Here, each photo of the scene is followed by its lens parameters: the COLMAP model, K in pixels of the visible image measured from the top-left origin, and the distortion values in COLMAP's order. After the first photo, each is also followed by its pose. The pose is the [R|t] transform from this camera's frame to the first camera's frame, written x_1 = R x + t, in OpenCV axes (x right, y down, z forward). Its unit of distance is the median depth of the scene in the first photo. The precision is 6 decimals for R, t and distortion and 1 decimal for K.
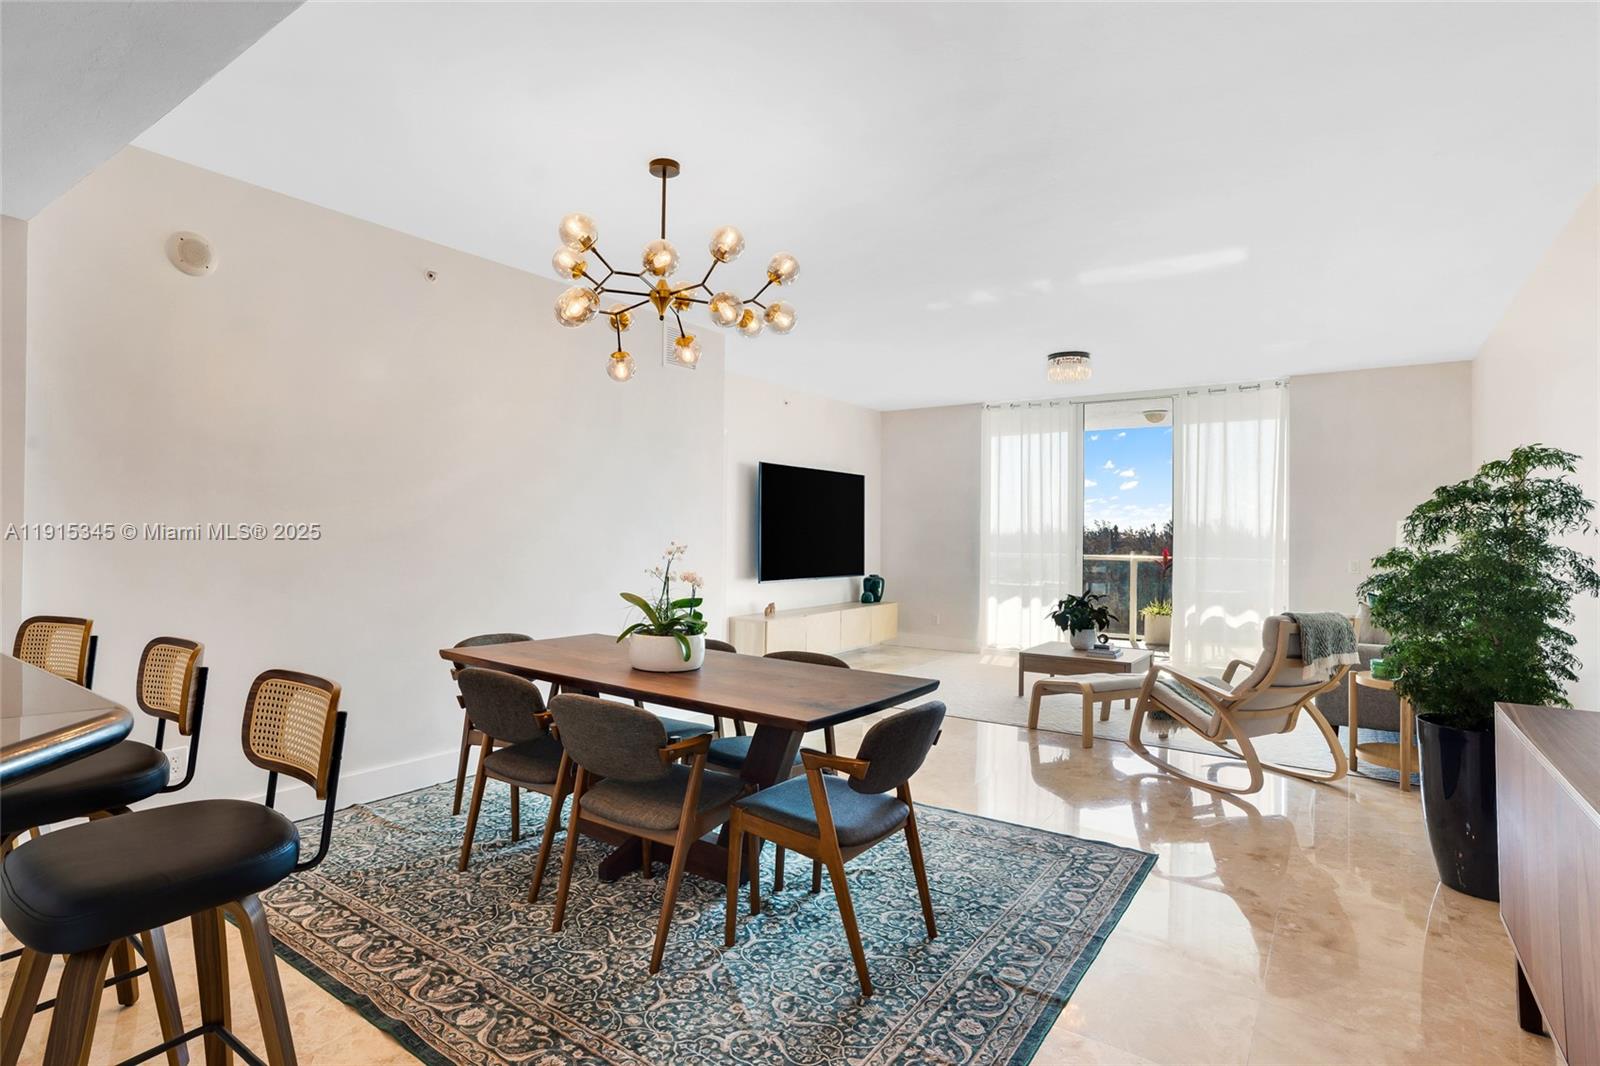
lens RADIAL K [[821.1, 0, 735.6], [0, 821.1, 530.9], [0, 0, 1]] dist [-0.005103, -0.000114]
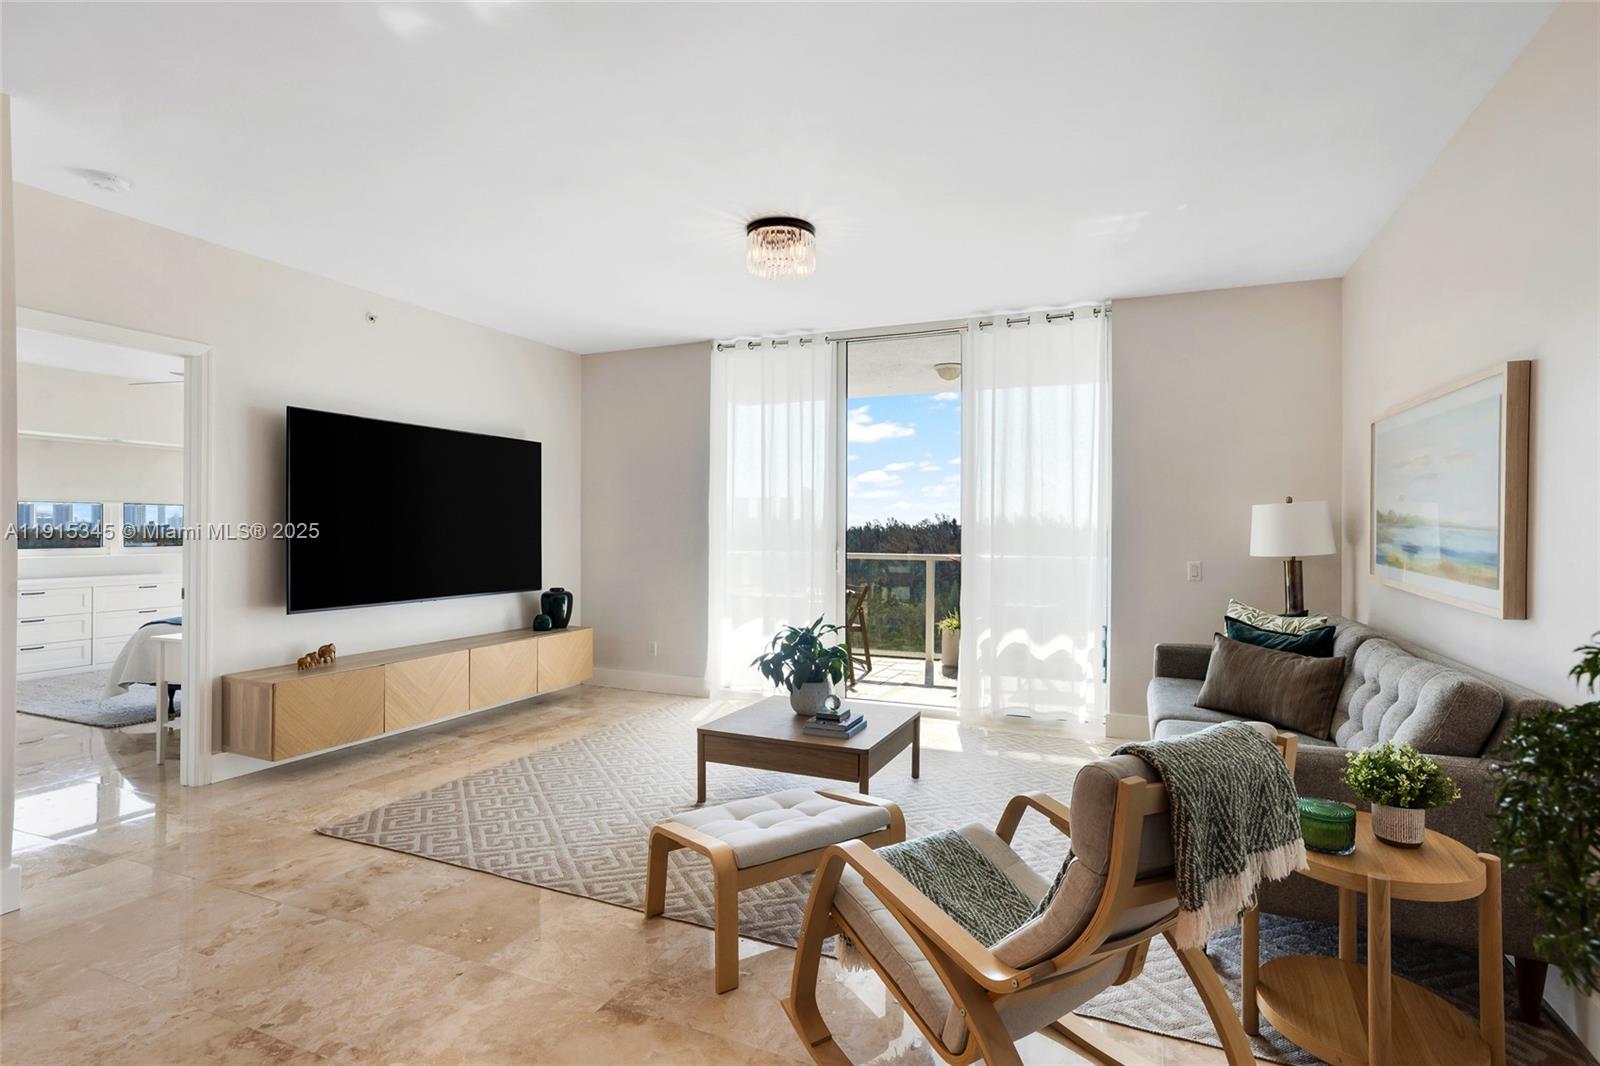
lens RADIAL K [[821.1, 0, 735.6], [0, 821.1, 530.9], [0, 0, 1]] dist [-0.005103, -0.000114]
pose [[0.984981, -0.007869, 0.172485, 0.225500], [0.006765, 0.999953, 0.006989, 0.002178], [-0.172532, -0.005717, 0.984987, 0.346445]]
